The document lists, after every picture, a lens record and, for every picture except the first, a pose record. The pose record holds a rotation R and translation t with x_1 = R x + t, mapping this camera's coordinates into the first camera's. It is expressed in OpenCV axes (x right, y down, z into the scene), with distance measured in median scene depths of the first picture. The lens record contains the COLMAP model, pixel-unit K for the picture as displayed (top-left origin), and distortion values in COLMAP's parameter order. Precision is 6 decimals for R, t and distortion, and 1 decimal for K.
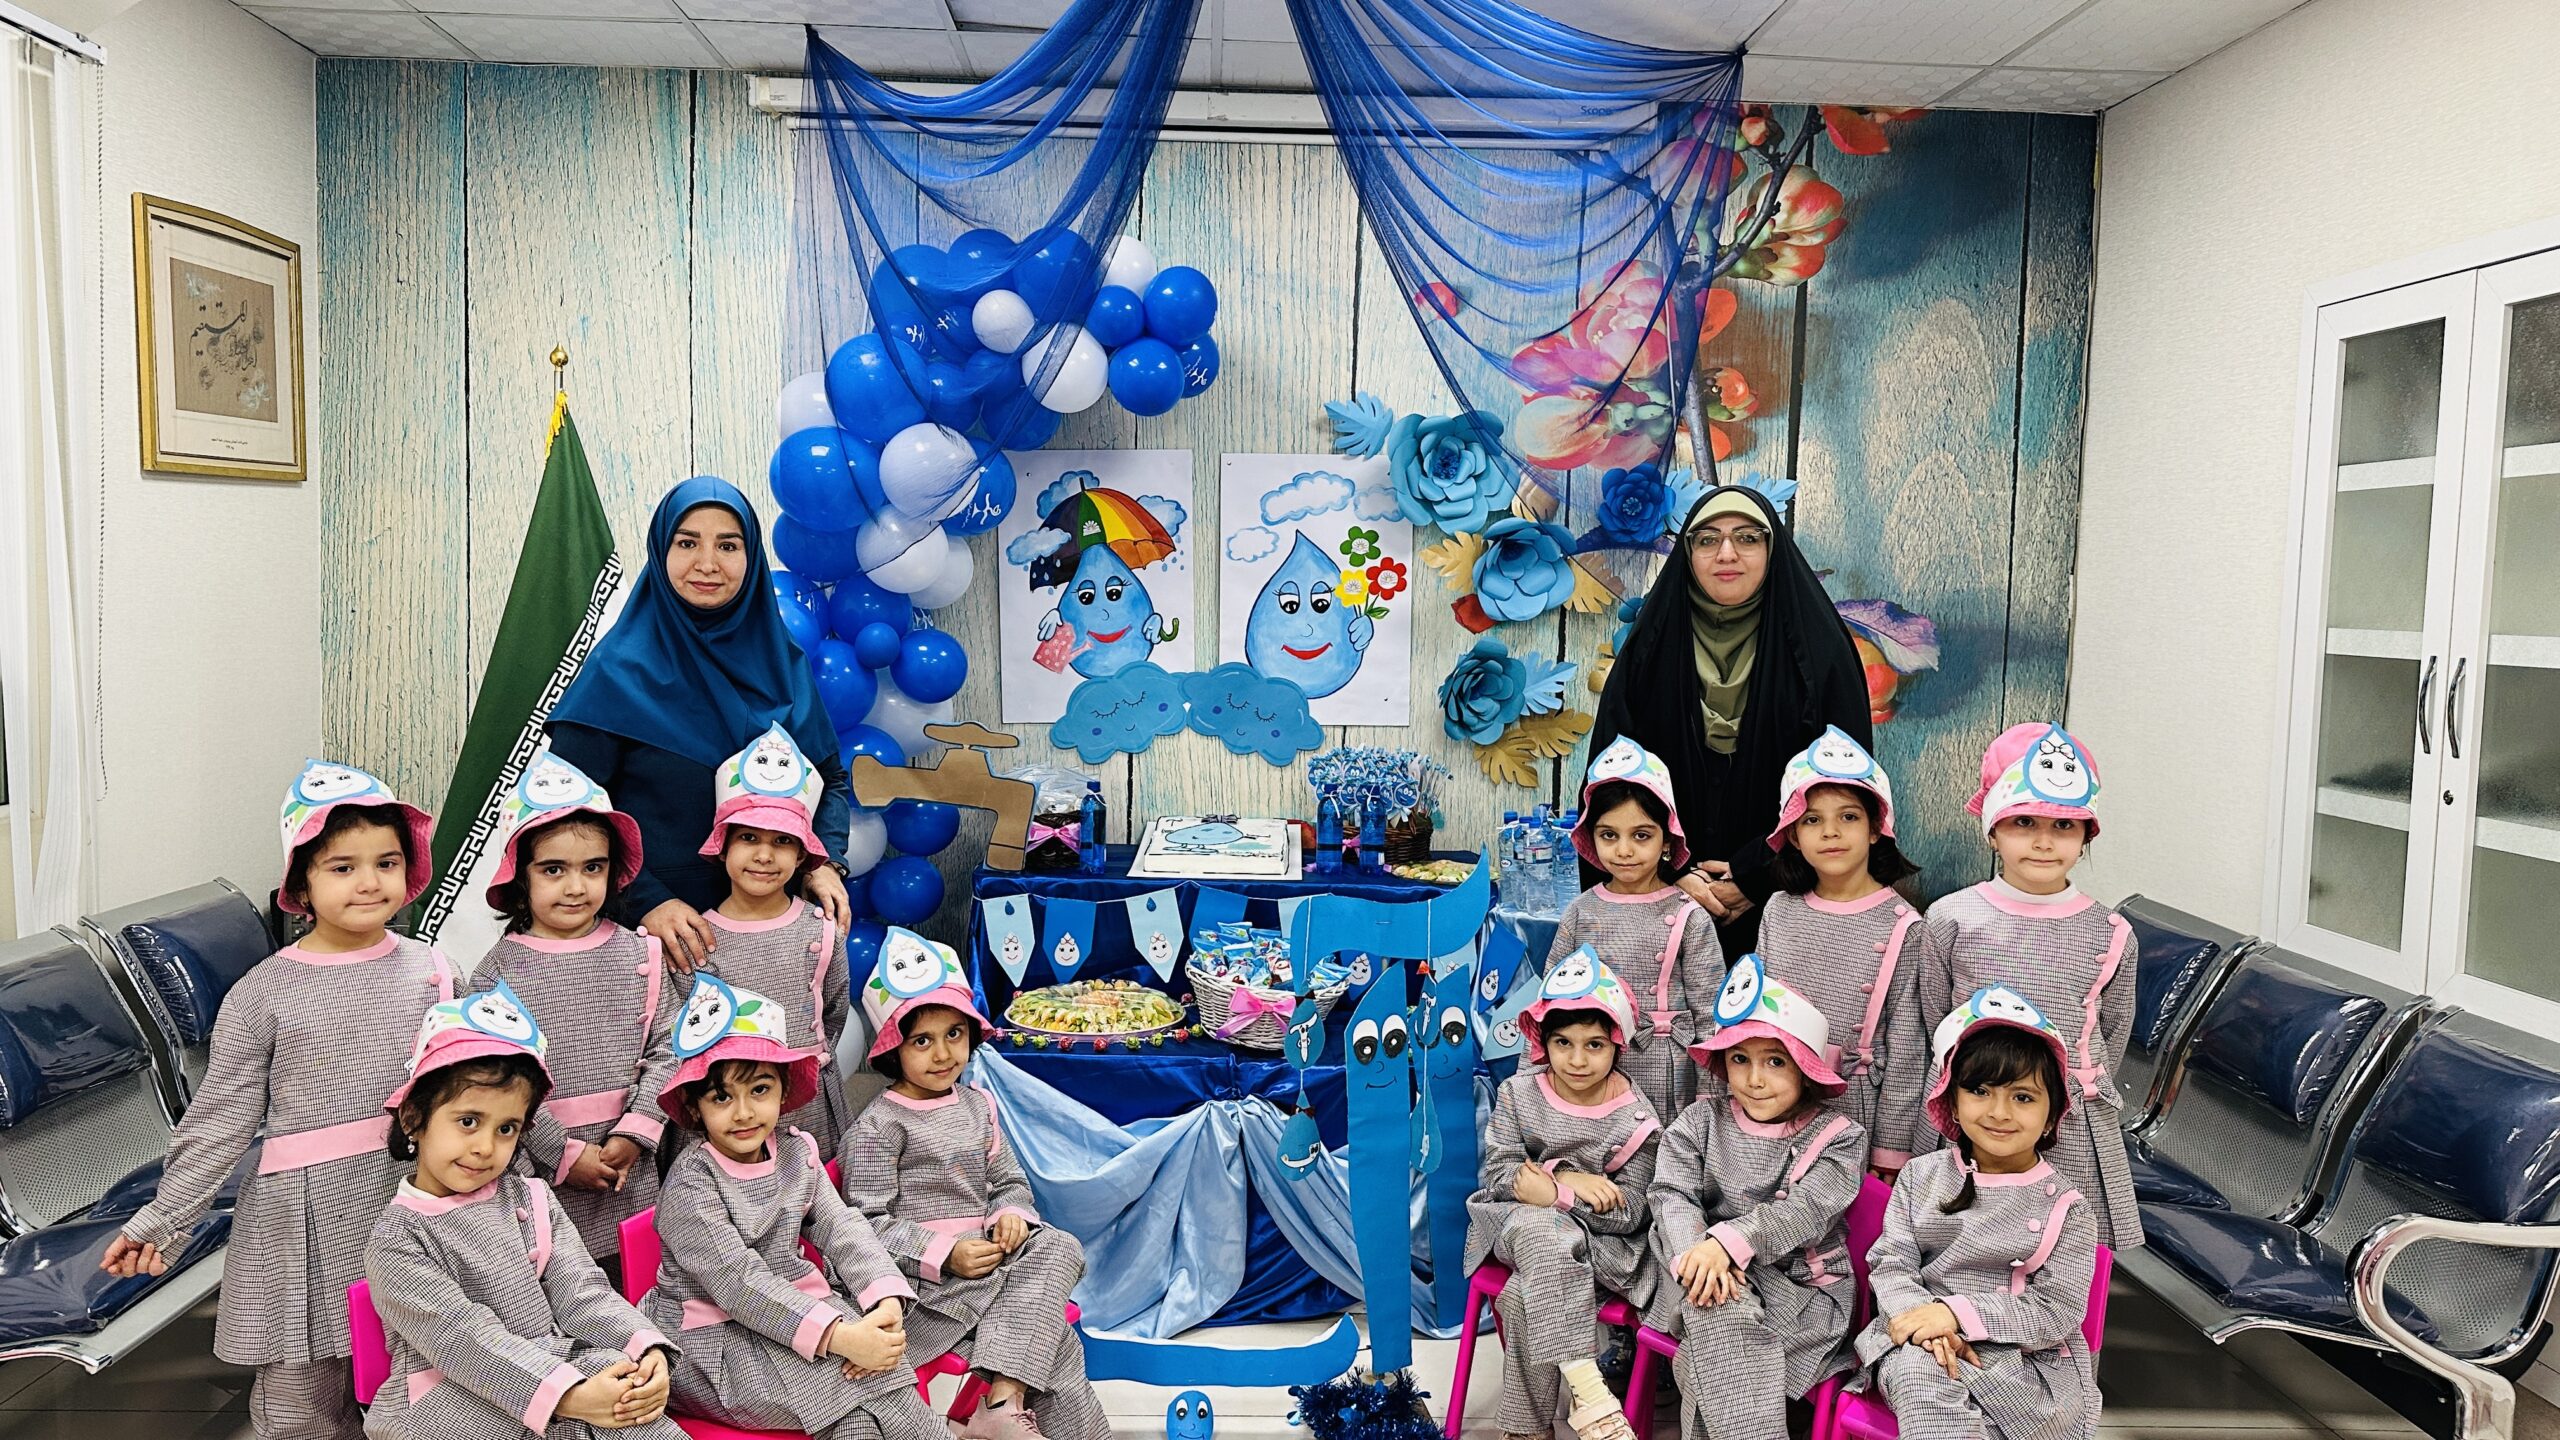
lens RADIAL K [[1859.9, 0, 1271.2], [0, 1859.9, 725.3], [0, 0, 1]] dist [0.096929, -0.053575]
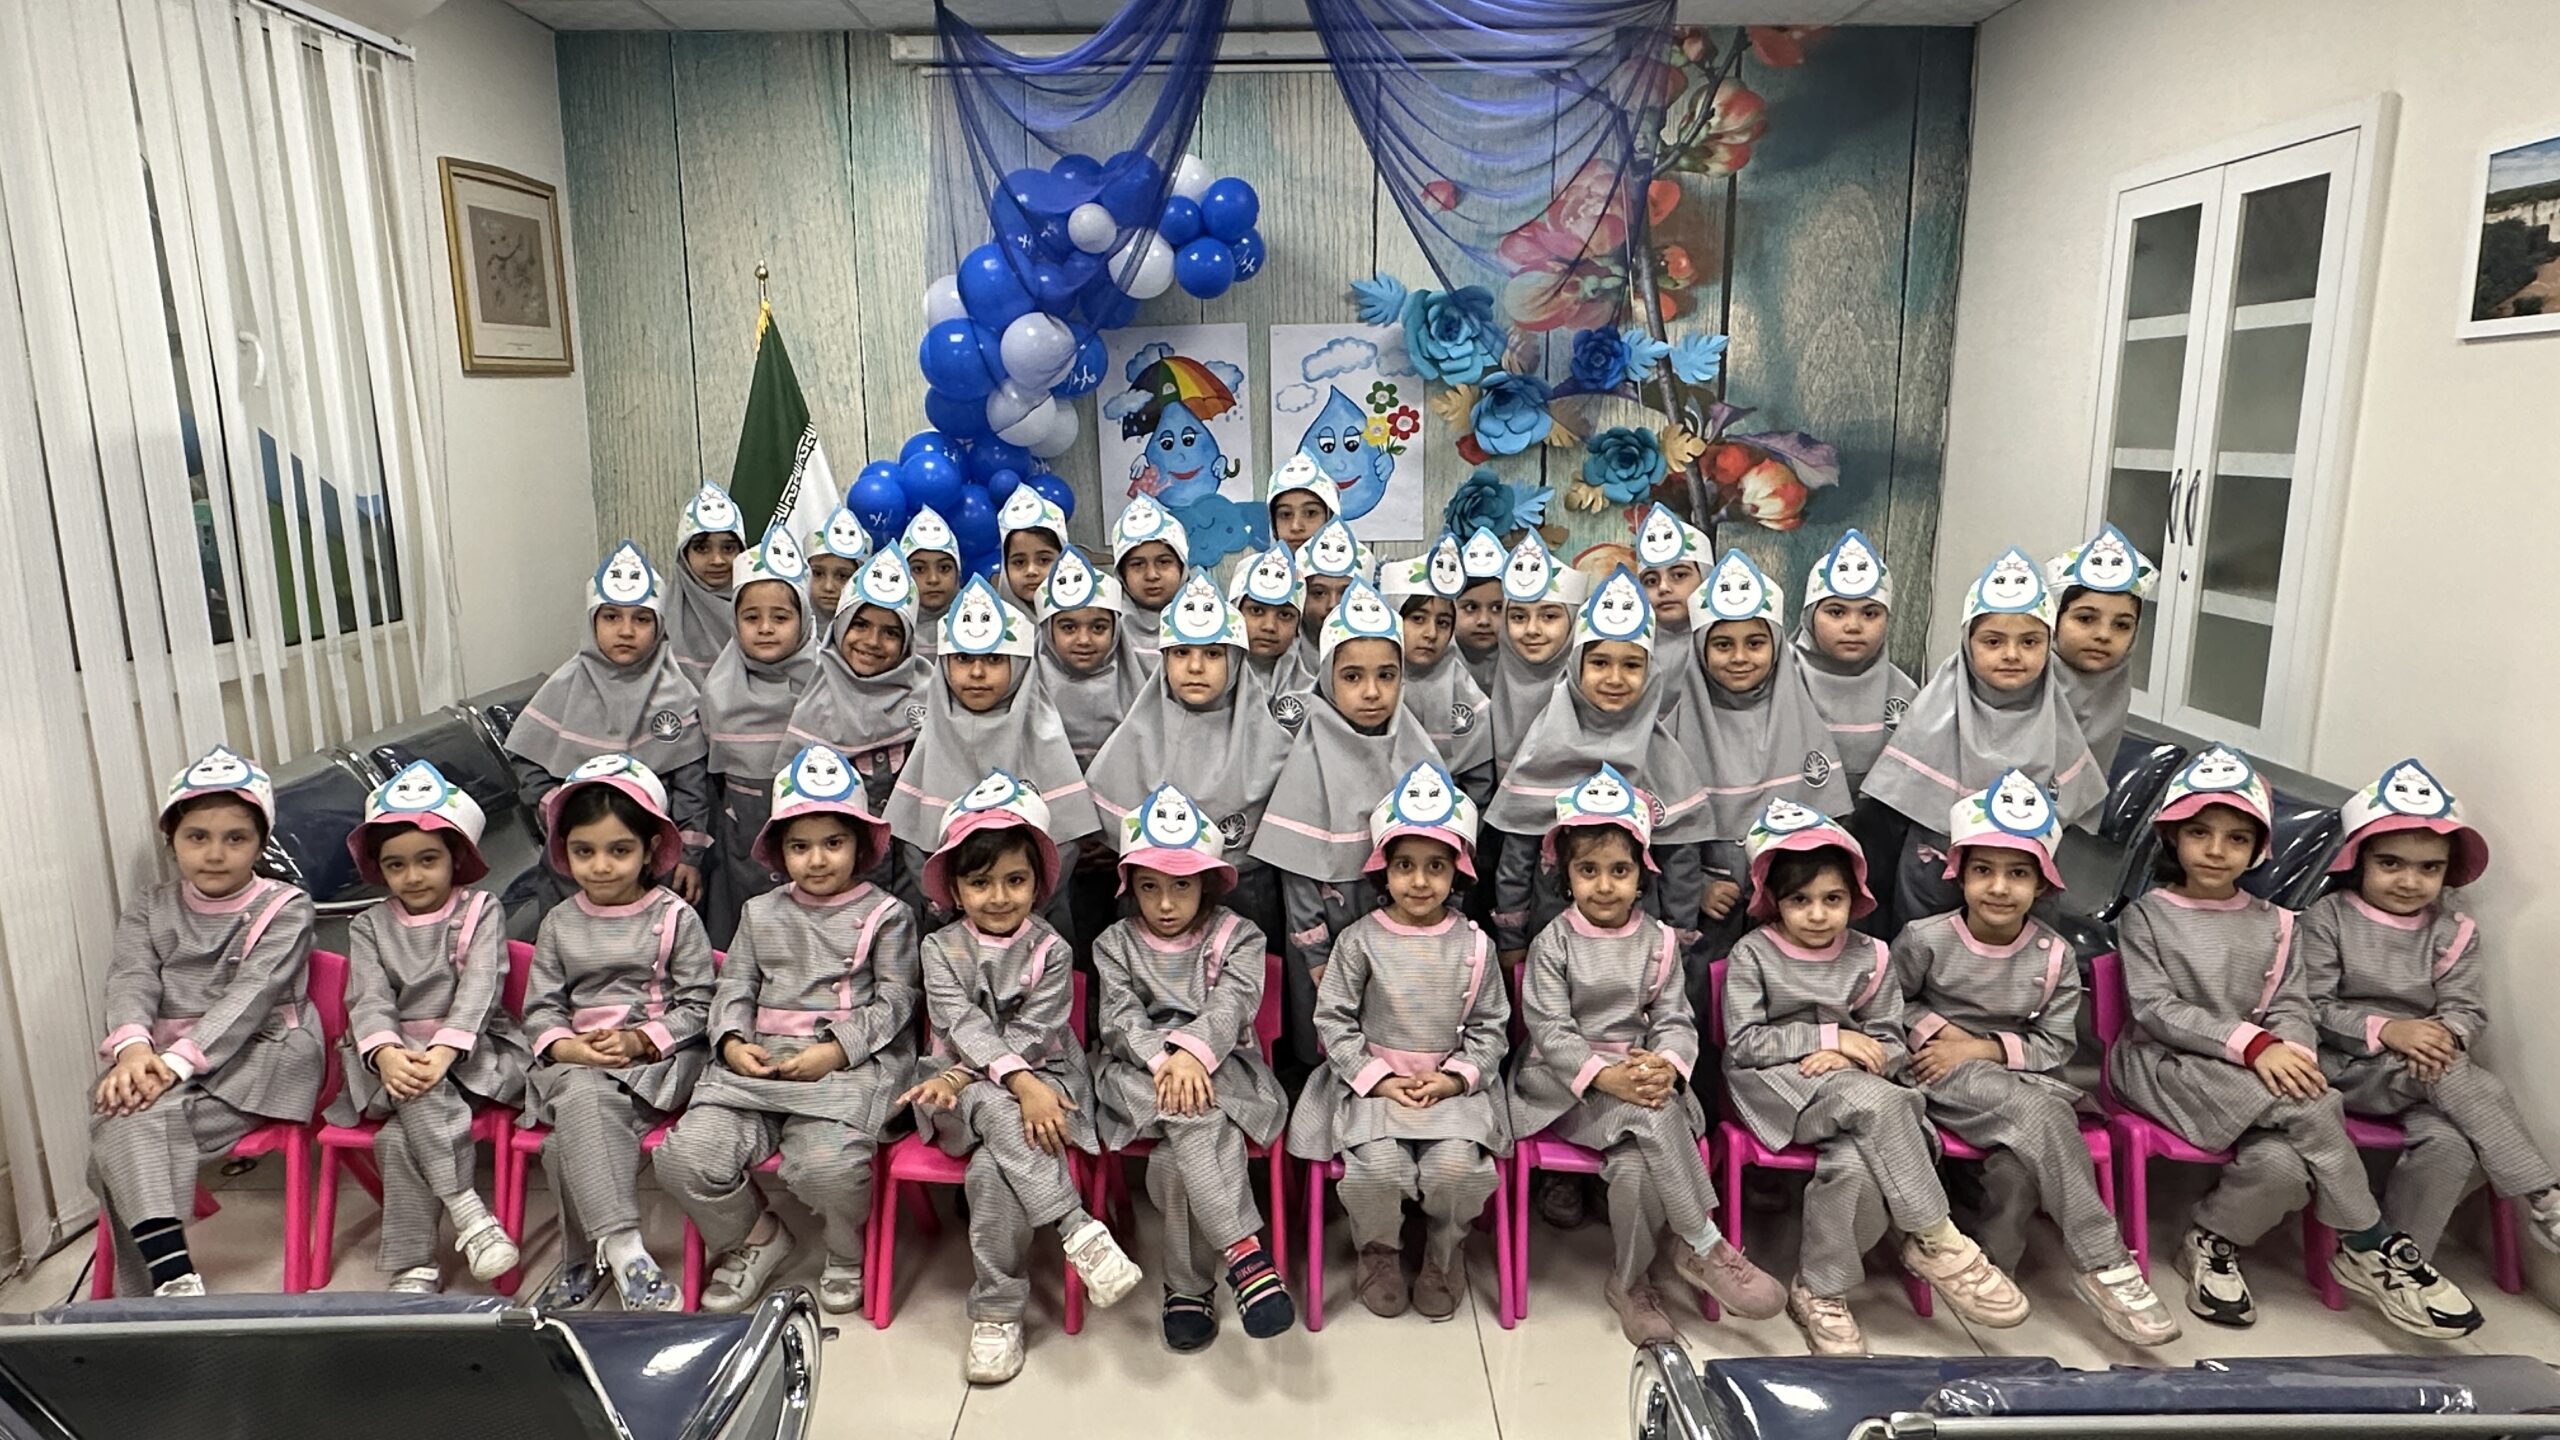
lens RADIAL K [[1579.3, 0, 1291.7], [0, 1579.3, 738.2], [0, 0, 1]] dist [-0.004852, 0.004989]
pose [[0.999190, -0.019735, -0.035058, 0.019967], [0.023900, 0.992160, 0.122667, 0.000351], [0.032362, -0.123405, 0.991828, -0.093627]]
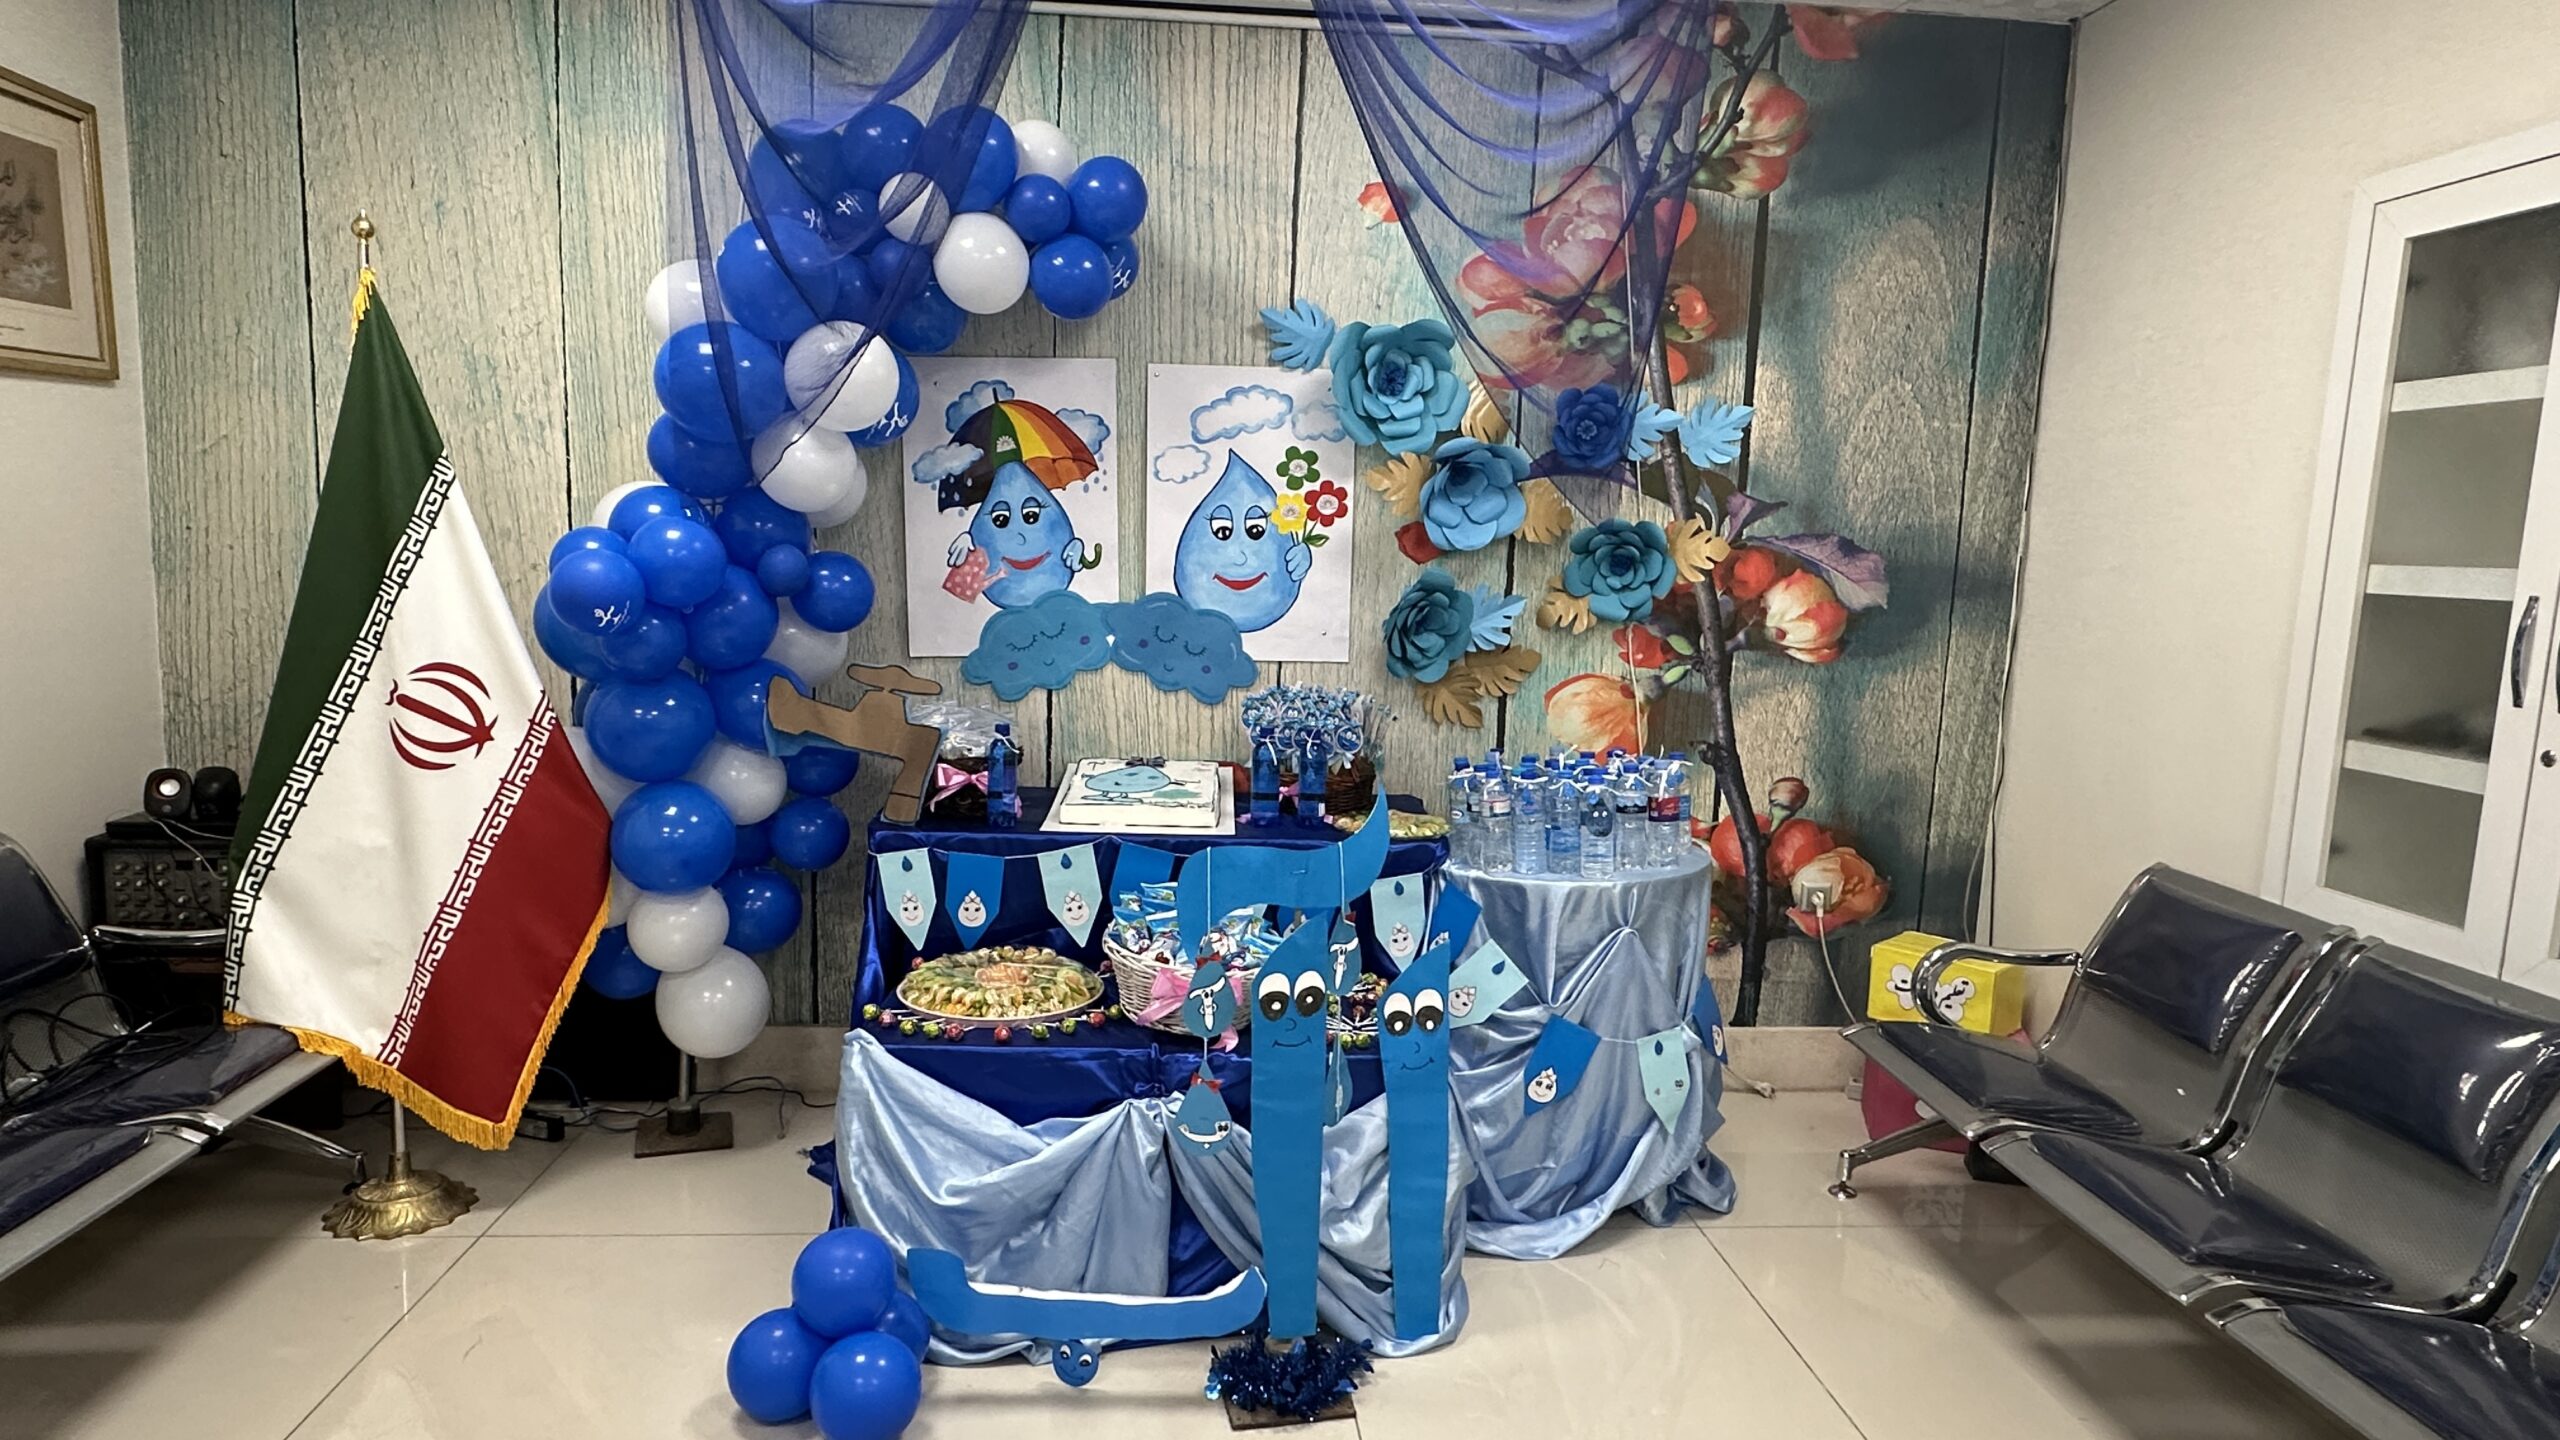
lens RADIAL K [[1463.3, 0, 1286.6], [0, 1463.3, 732.4], [0, 0, 1]] dist [0.004646, 0.003066]
pose [[0.998305, 0.003447, 0.058099, 0.000181], [-0.006773, 0.998343, 0.057146, -0.006277], [-0.057806, -0.057443, 0.996674, 0.267936]]
